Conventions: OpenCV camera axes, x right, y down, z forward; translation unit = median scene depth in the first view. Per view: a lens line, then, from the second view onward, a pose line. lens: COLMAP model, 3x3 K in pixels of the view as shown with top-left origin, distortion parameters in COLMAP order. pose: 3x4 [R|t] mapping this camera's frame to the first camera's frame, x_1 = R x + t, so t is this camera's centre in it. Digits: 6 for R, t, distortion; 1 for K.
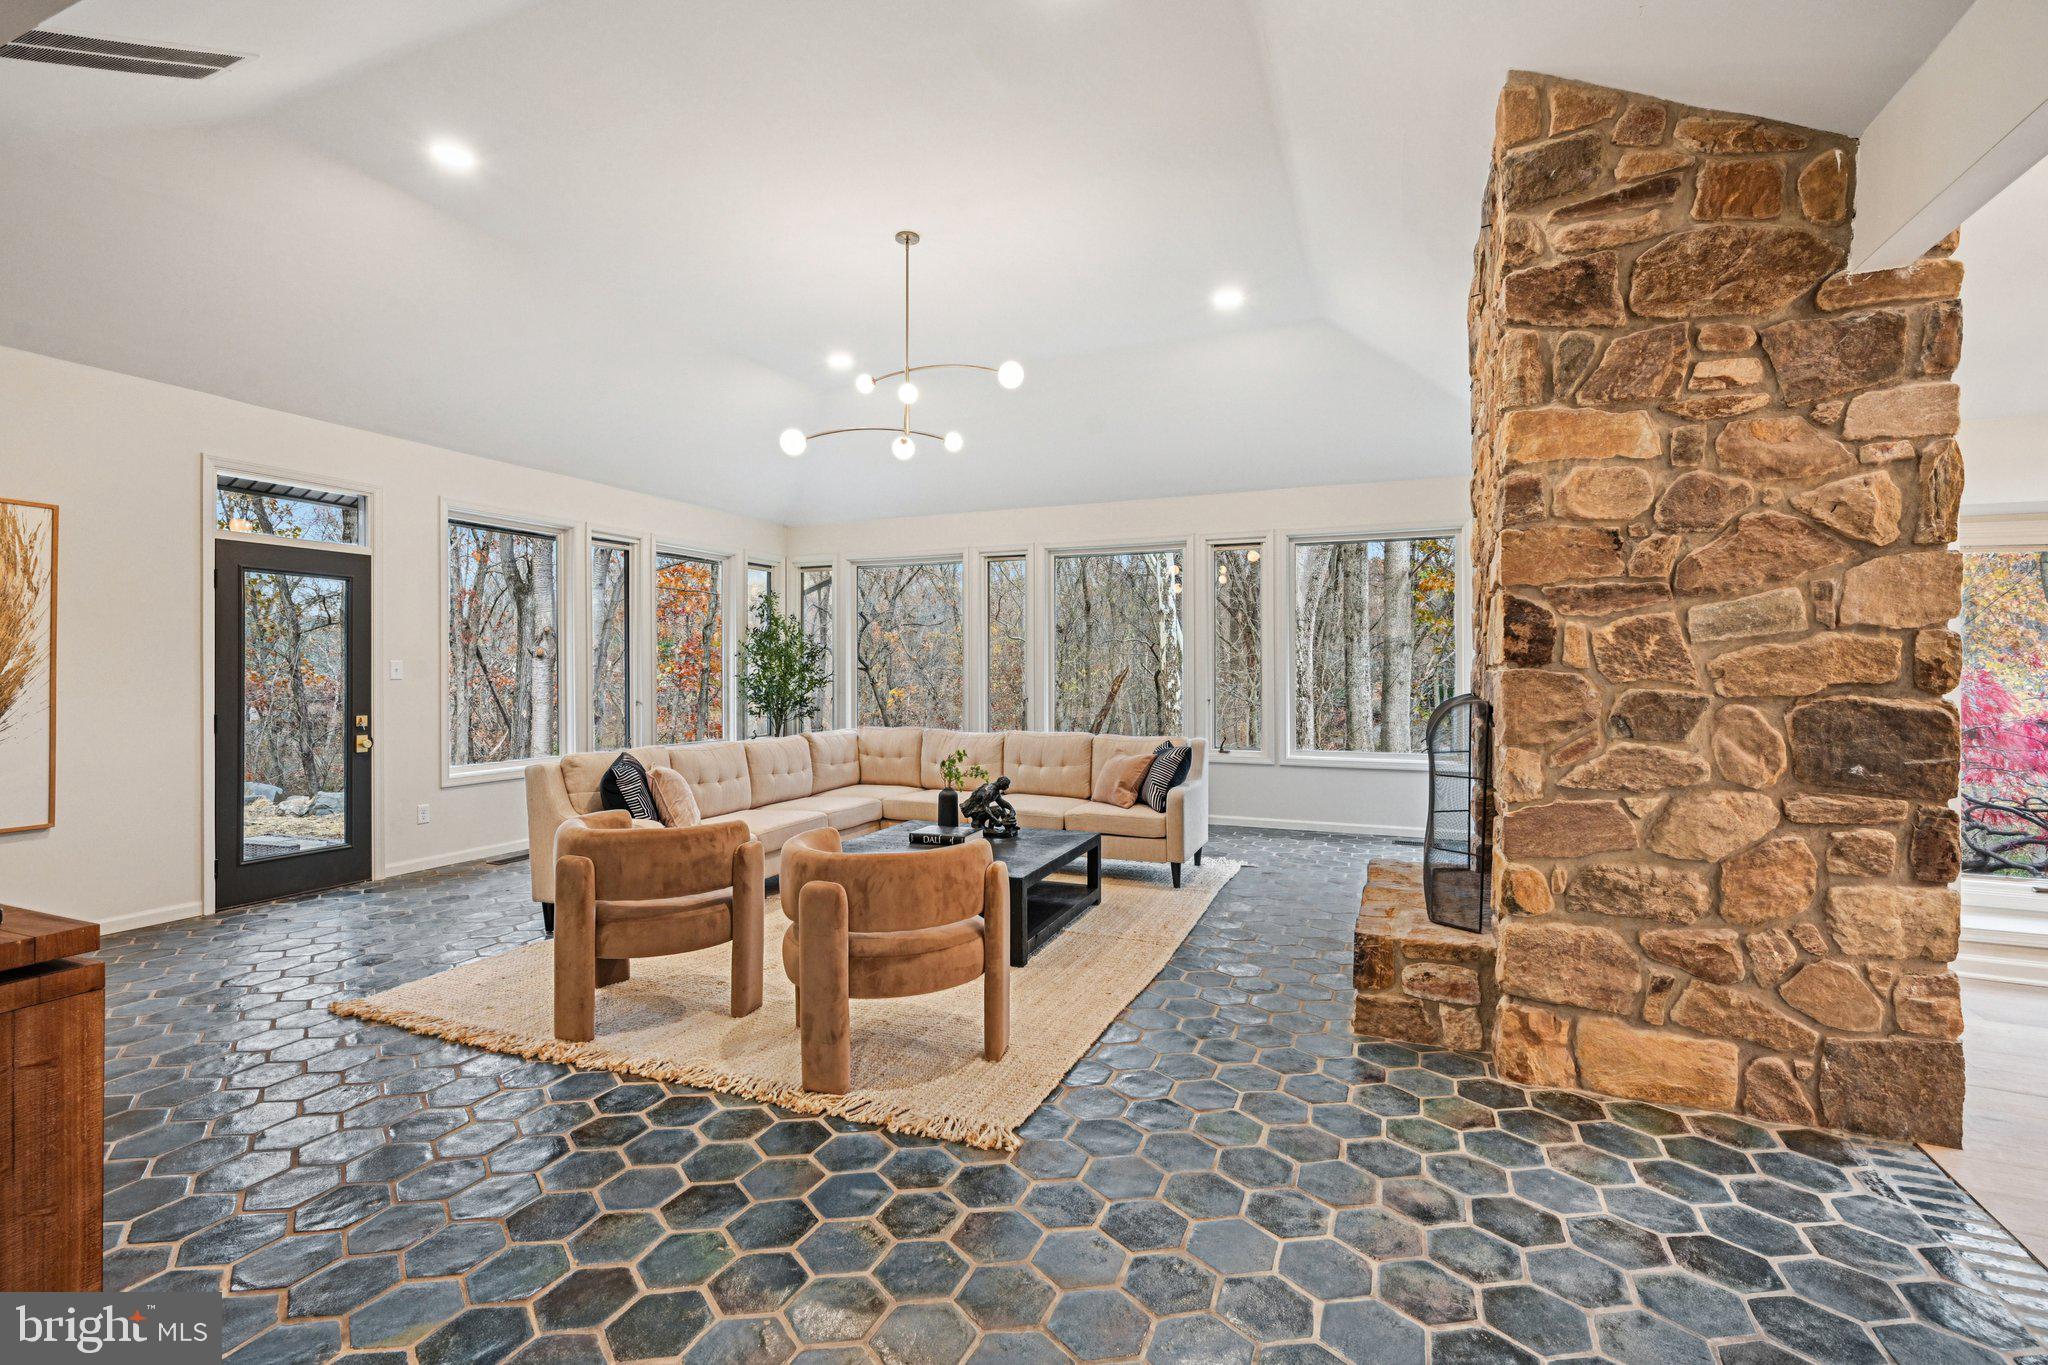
lens RADIAL K [[915.5, 0, 1008.8], [0, 915.5, 665.6], [0, 0, 1]] dist [0.003506, 0.000759]
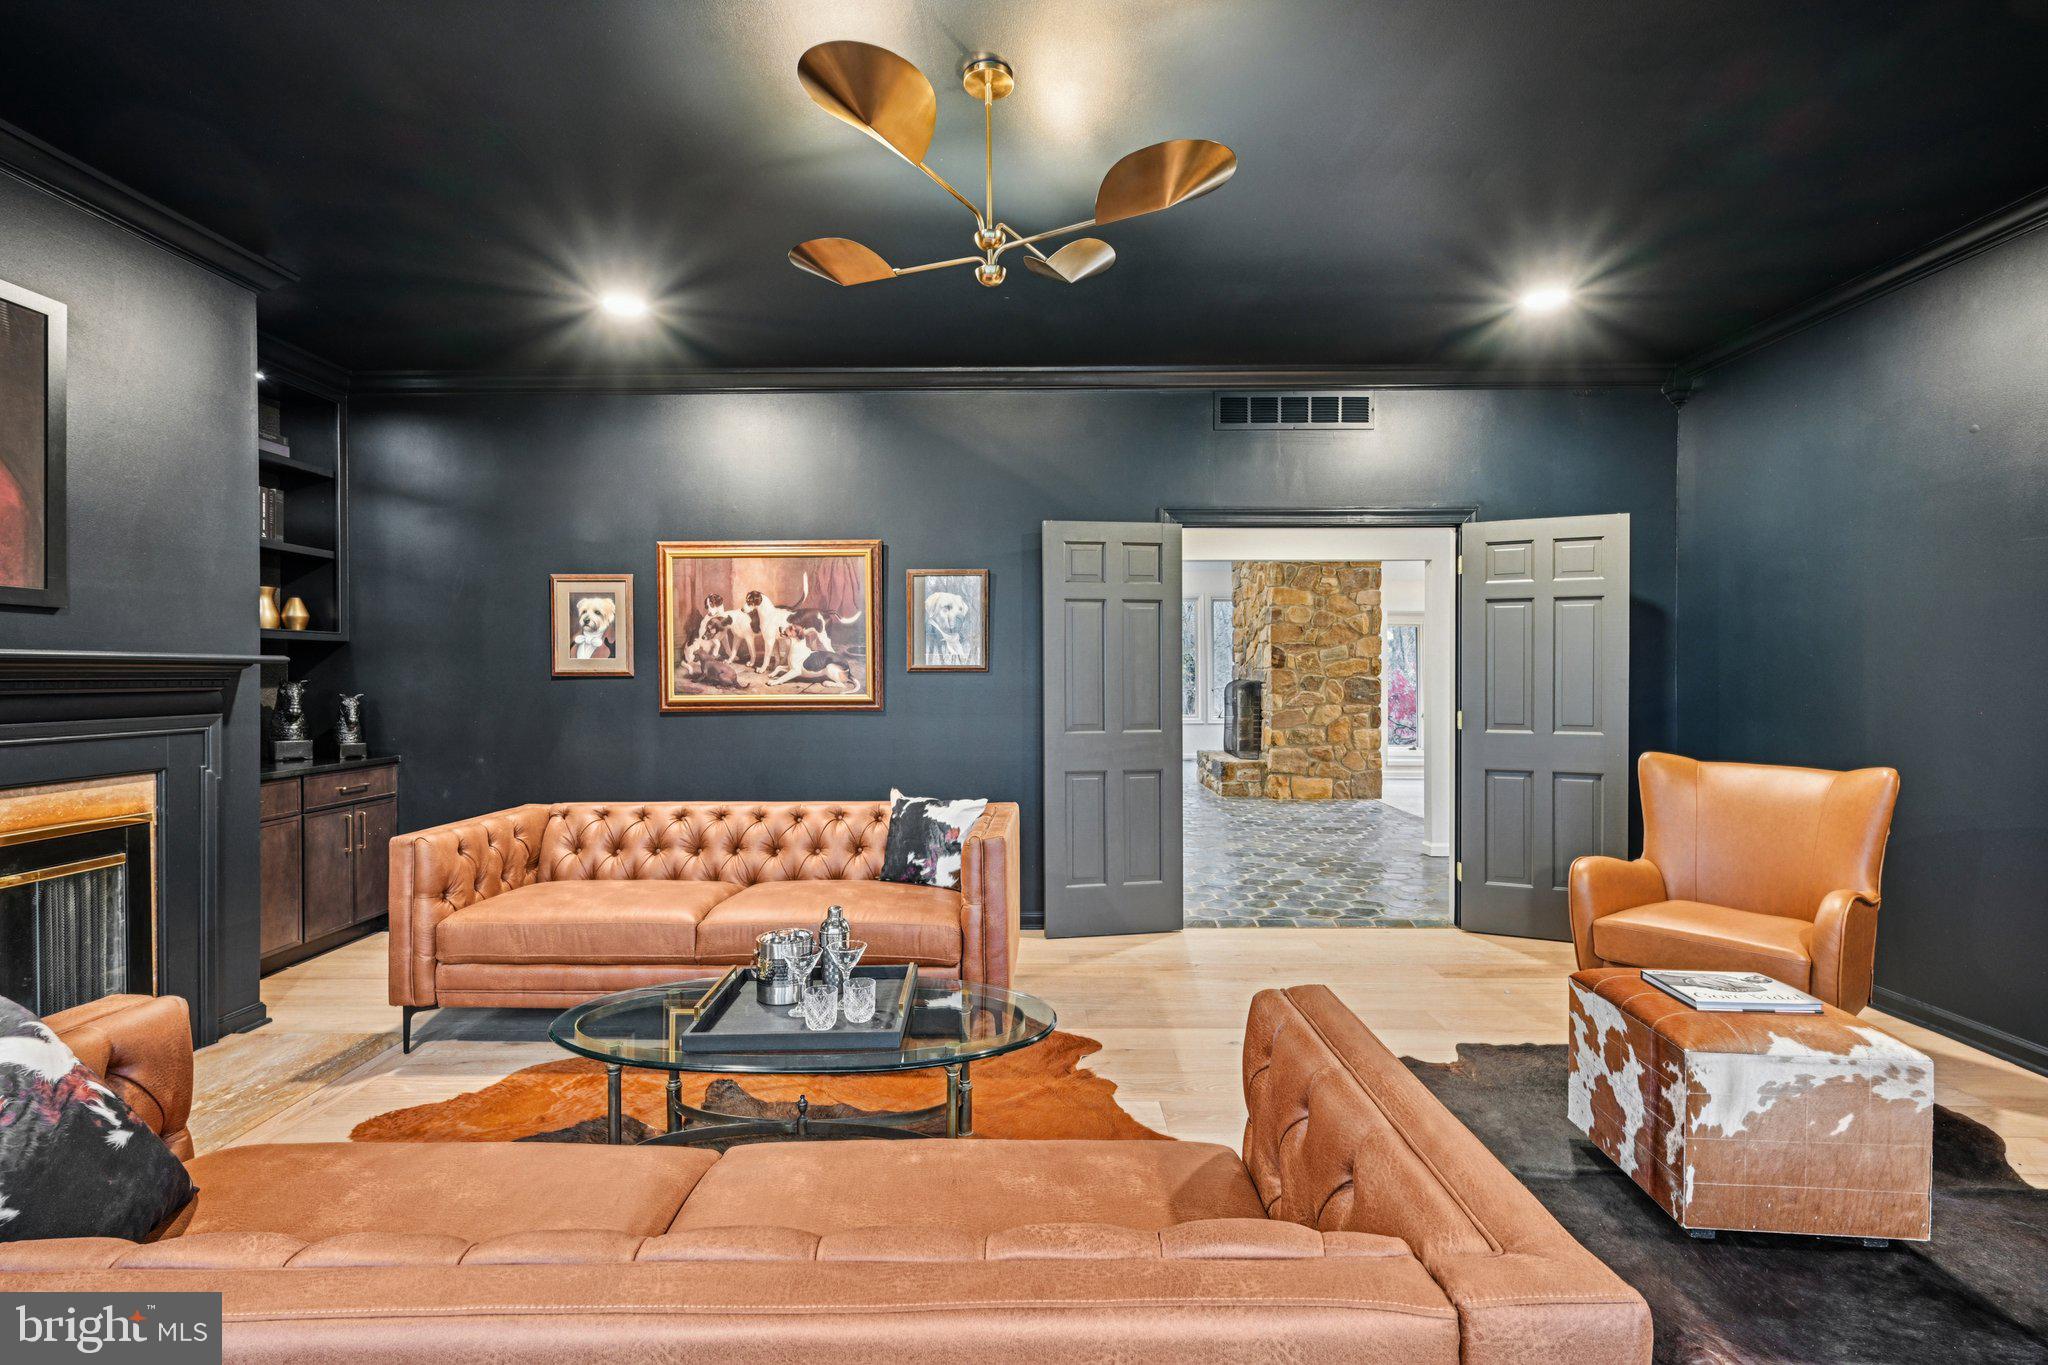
lens RADIAL K [[915.5, 0, 1006.0], [0, 915.5, 671.4], [0, 0, 1]] dist [0.003506, 0.000759]
pose [[0.930474, -0.004427, 0.366330, -1.598477], [0.003128, 0.999987, 0.004140, -0.004737], [-0.366344, -0.002706, 0.930476, -1.744478]]
